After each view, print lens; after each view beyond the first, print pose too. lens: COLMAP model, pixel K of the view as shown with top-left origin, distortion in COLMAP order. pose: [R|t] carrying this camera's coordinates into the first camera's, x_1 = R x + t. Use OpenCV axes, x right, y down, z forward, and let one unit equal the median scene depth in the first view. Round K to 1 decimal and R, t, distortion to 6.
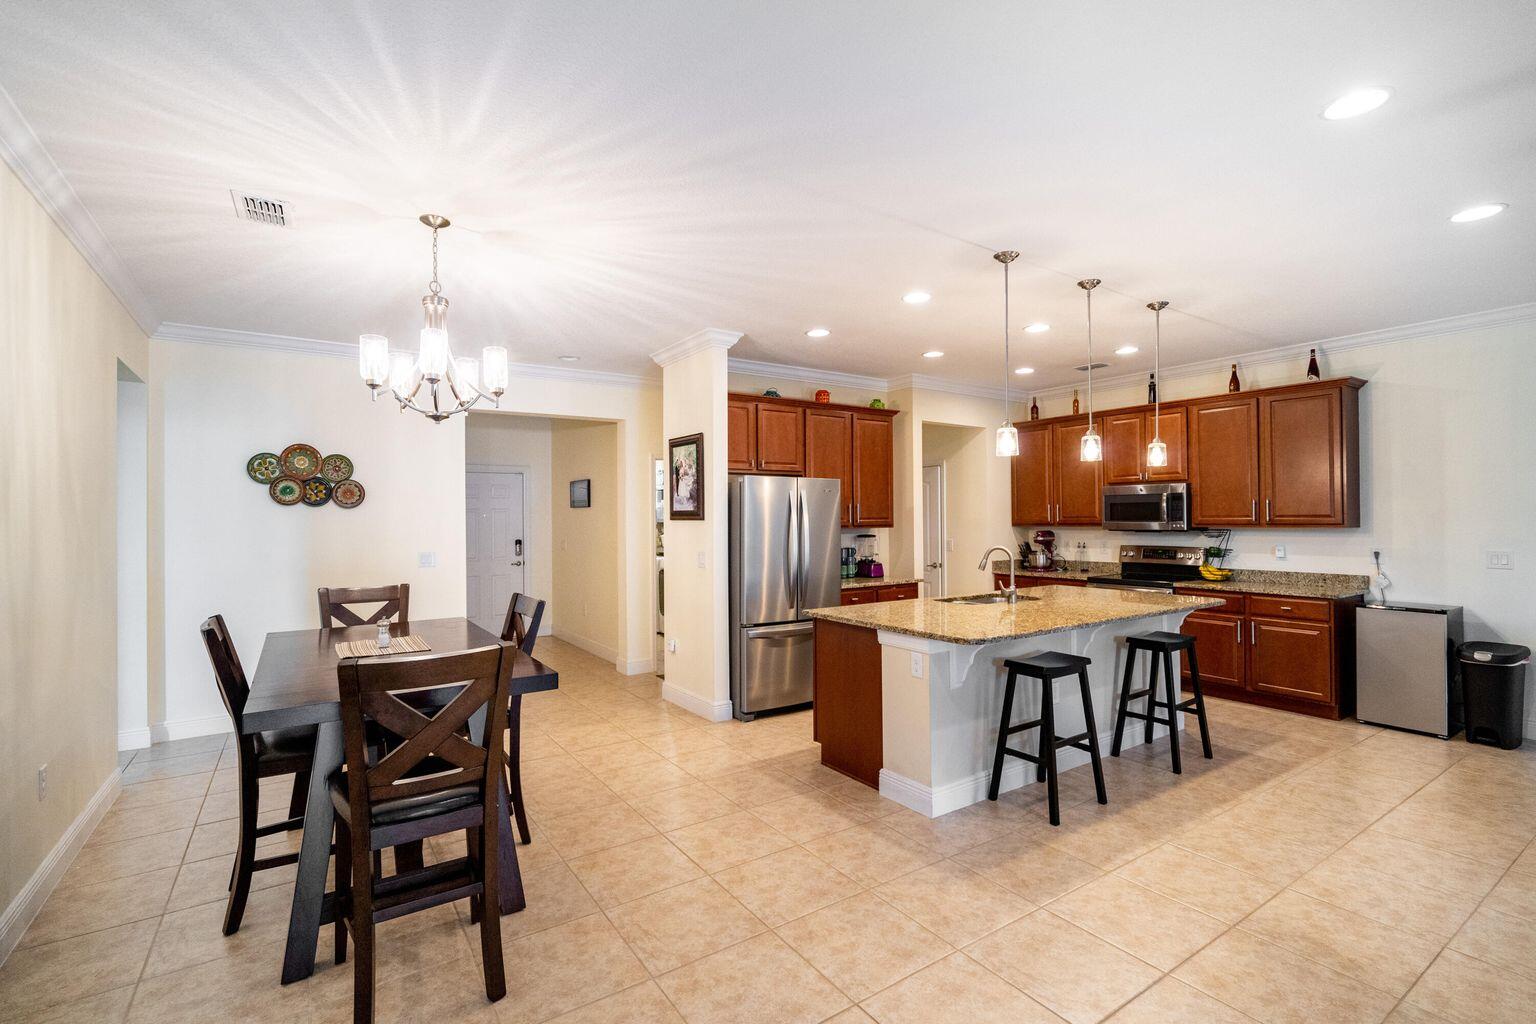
lens RADIAL K [[699.0, 0, 774.4], [0, 699.0, 512.6], [0, 0, 1]] dist [-0.002216, 0.001205]
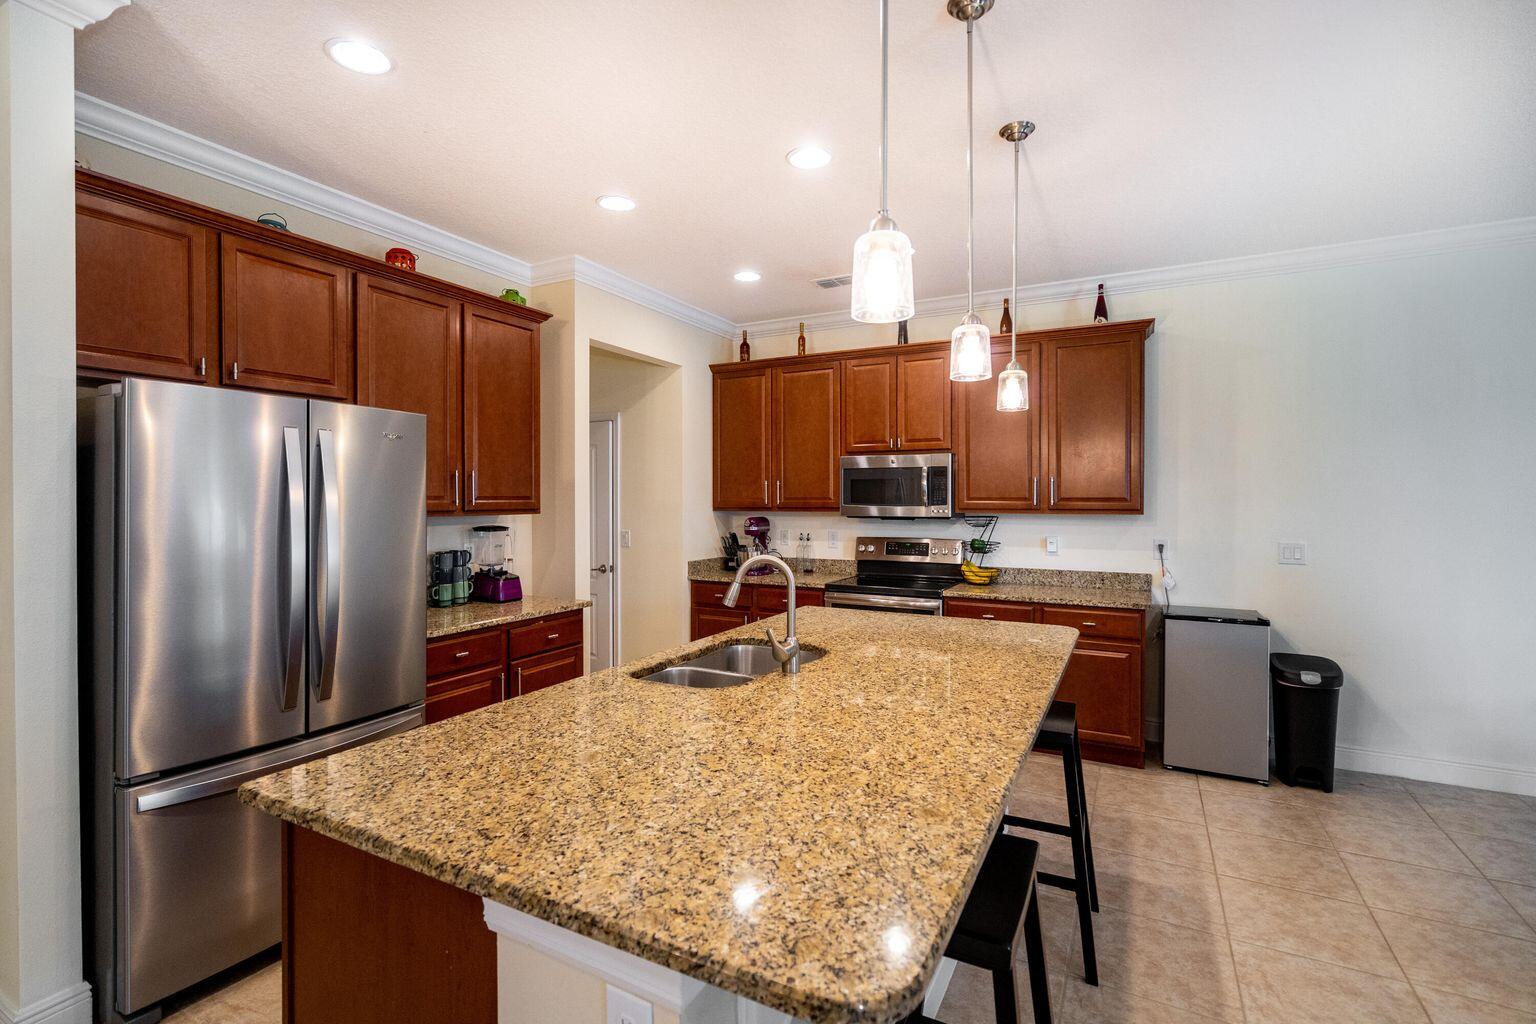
lens RADIAL K [[699.0, 0, 763.0], [0, 699.0, 506.5], [0, 0, 1]] dist [-0.002216, 0.001205]
pose [[0.889622, 0.003738, 0.456682, 0.075162], [-0.011280, 0.999841, 0.013790, 0.006042], [-0.456558, -0.017420, 0.889523, 0.429419]]
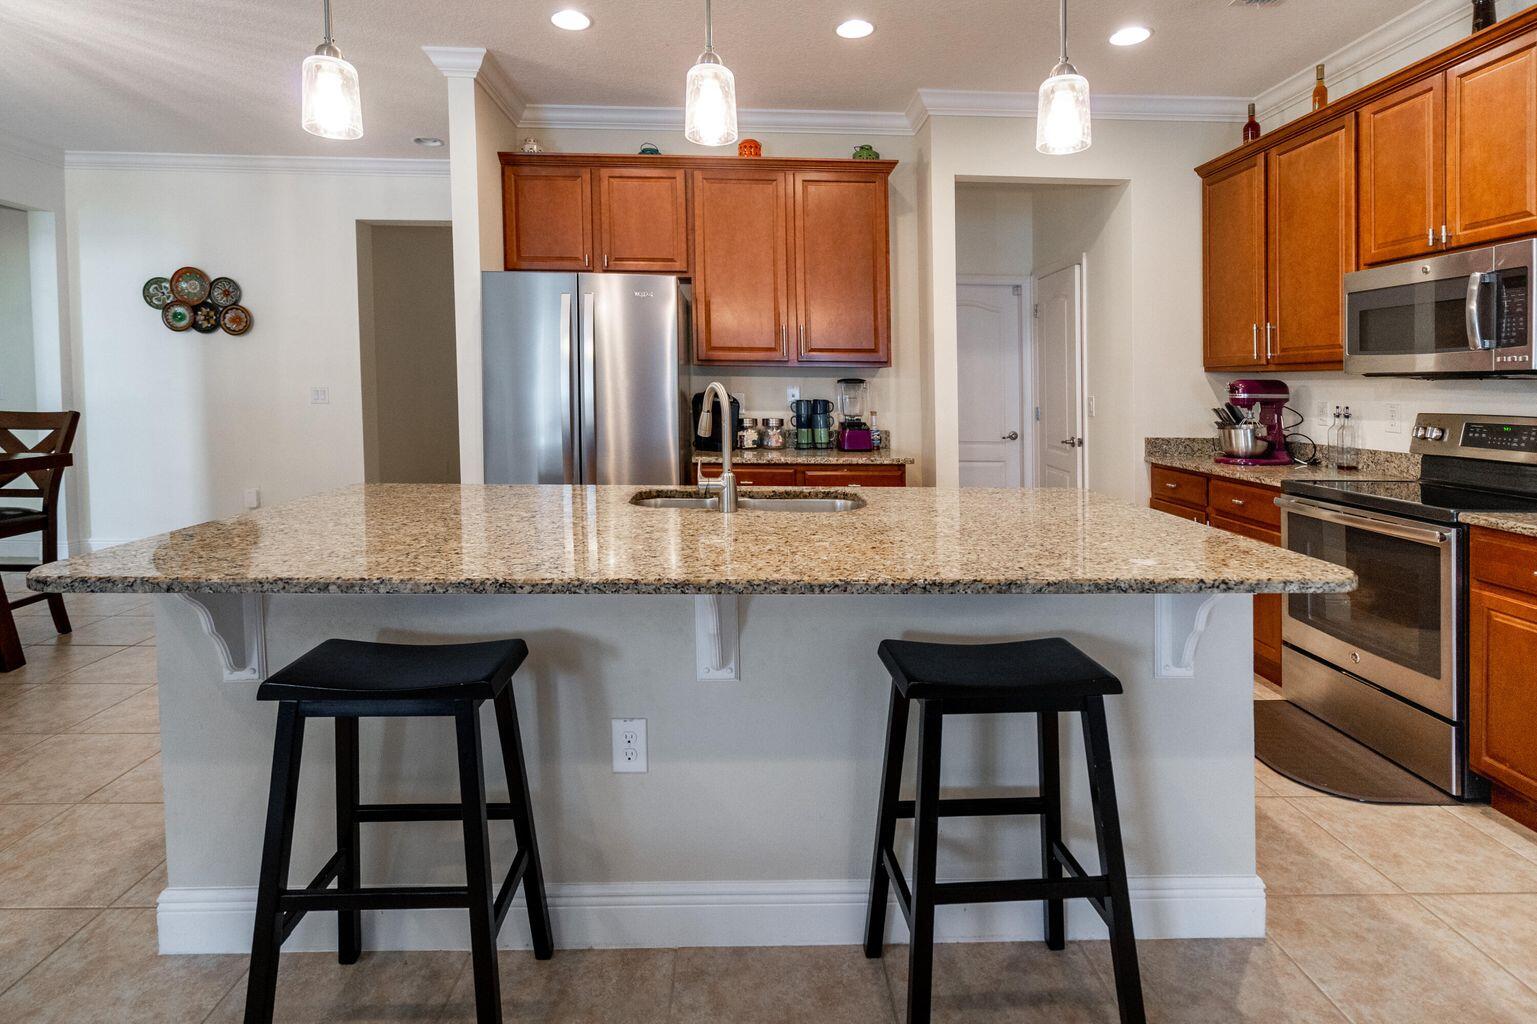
lens RADIAL K [[760.3, 0, 792.9], [0, 760.3, 392.7], [0, 0, 1]] dist [-0.001074, 0.002360]
pose [[0.848540, 0.021559, -0.528692, 0.469000], [-0.012695, 0.999711, 0.020391, 0.033907], [0.528979, -0.010591, 0.848569, 0.465169]]
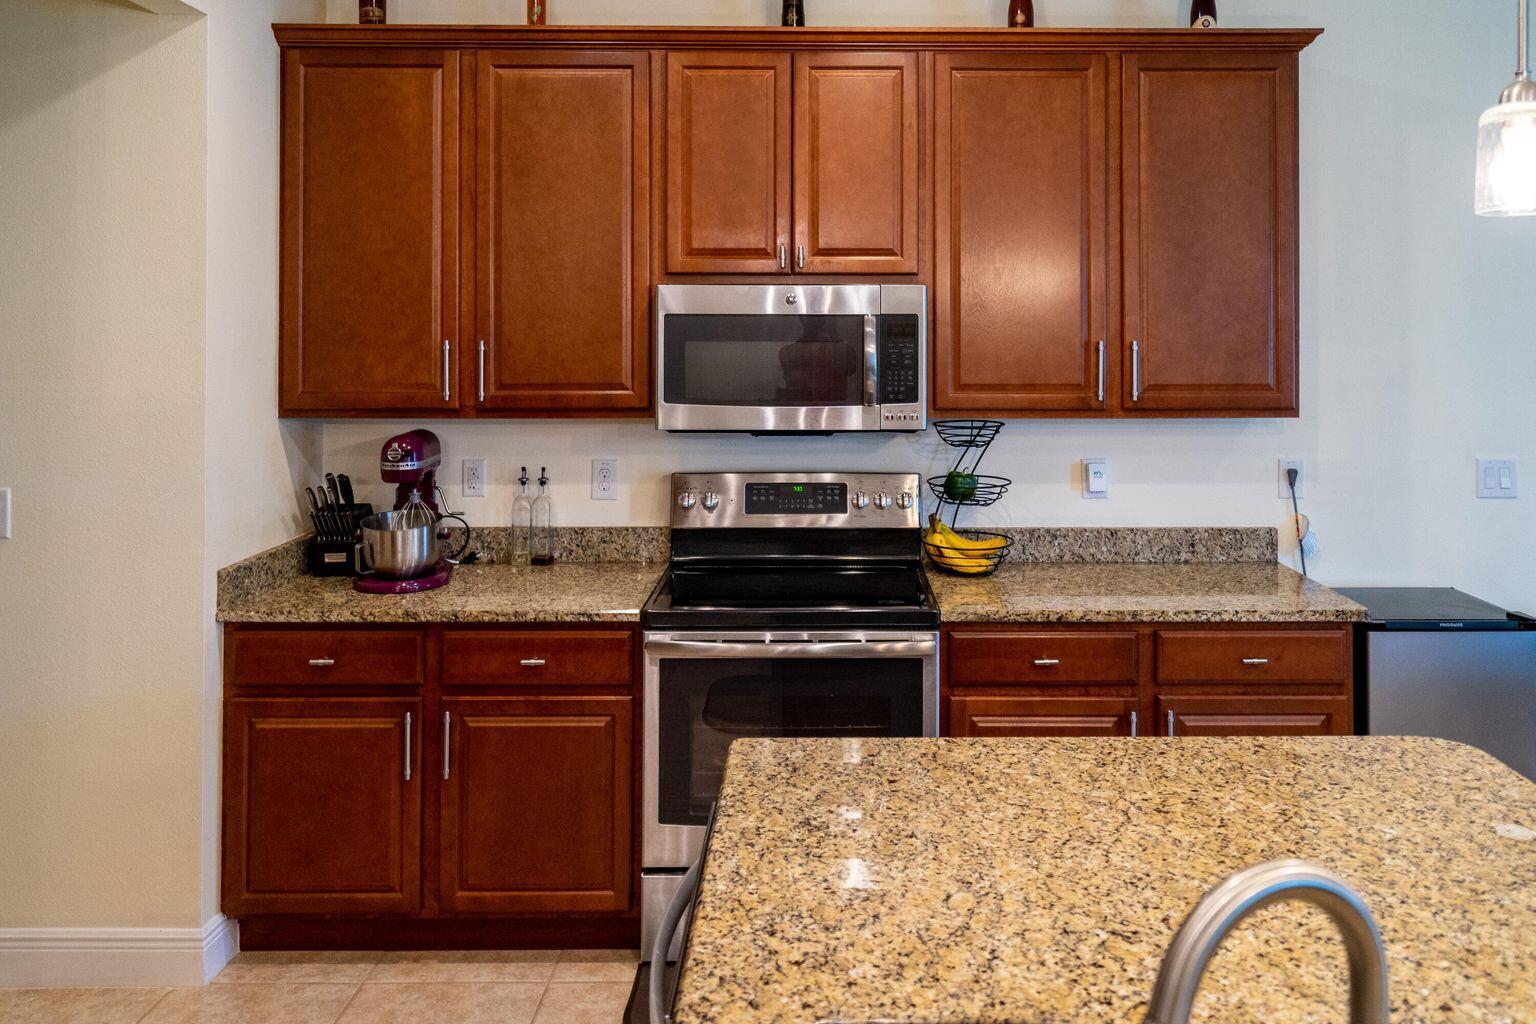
lens RADIAL K [[1183.8, 0, 831.1], [0, 1183.8, 310.4], [0, 0, 1]] dist [0.002604, 0.002233]
pose [[0.565606, 0.017724, 0.824485, 0.110908], [-0.011032, 0.999842, -0.013926, -0.021524], [-0.824602, -0.001219, 0.565712, 0.718894]]
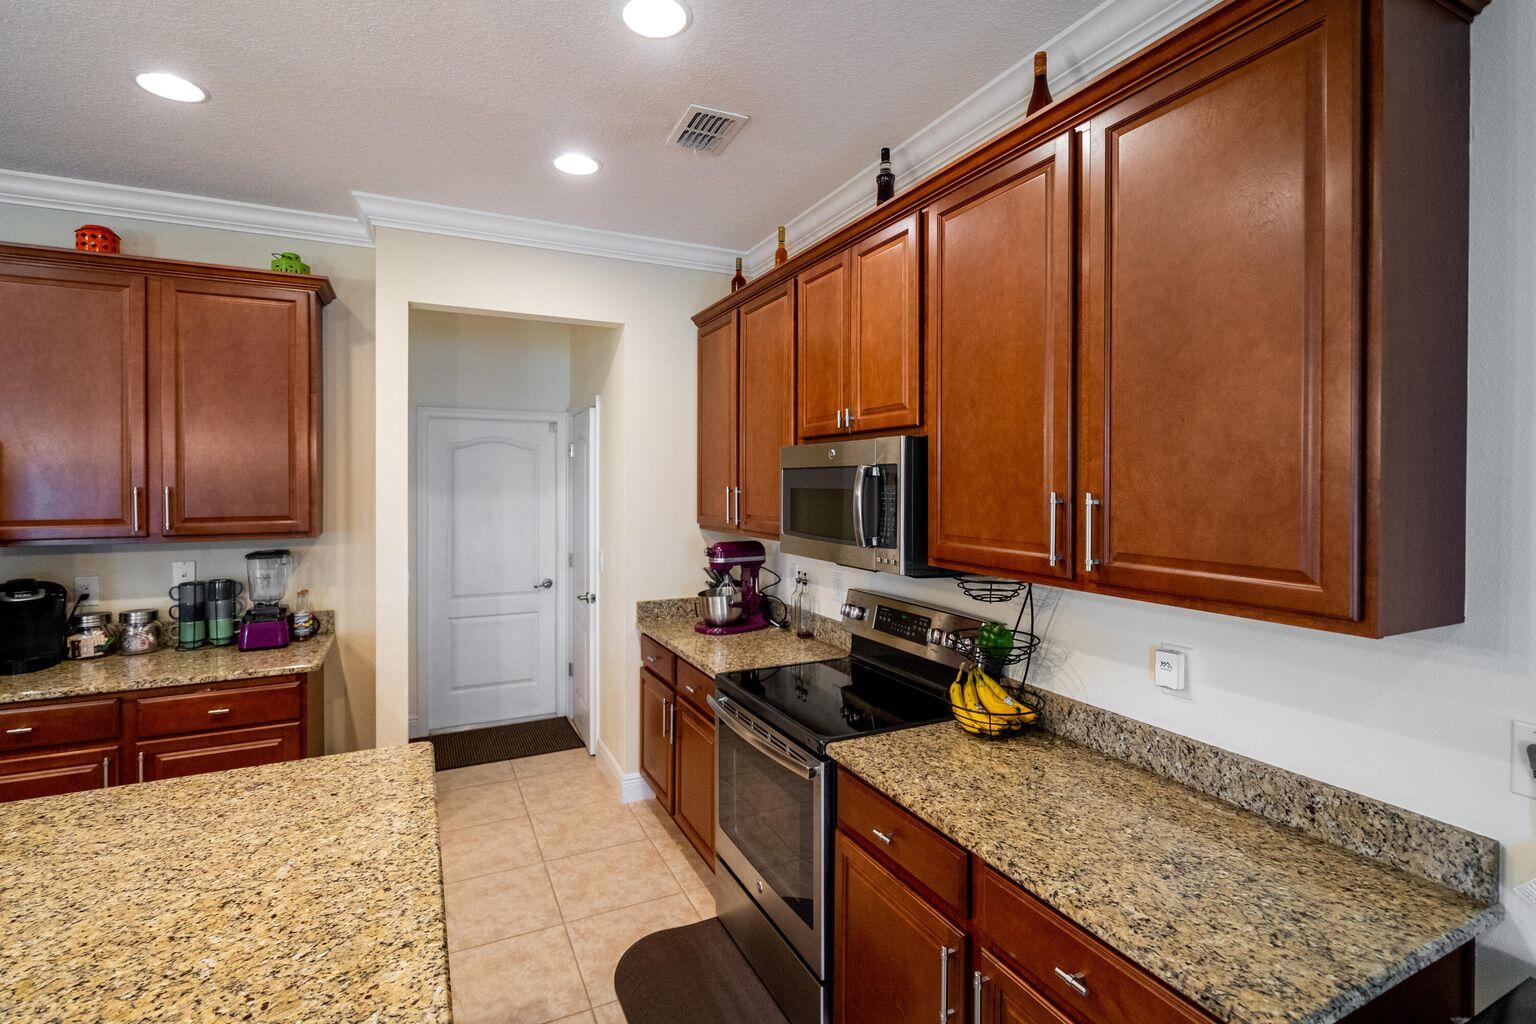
lens RADIAL K [[699.0, 0, 762.6], [0, 699.0, 487.7], [0, 0, 1]] dist [-0.002216, 0.001205]
pose [[0.988228, 0.009995, -0.152660, 0.569378], [-0.007637, 0.999842, 0.016028, -0.021614], [0.152796, -0.014673, 0.988149, 0.651853]]
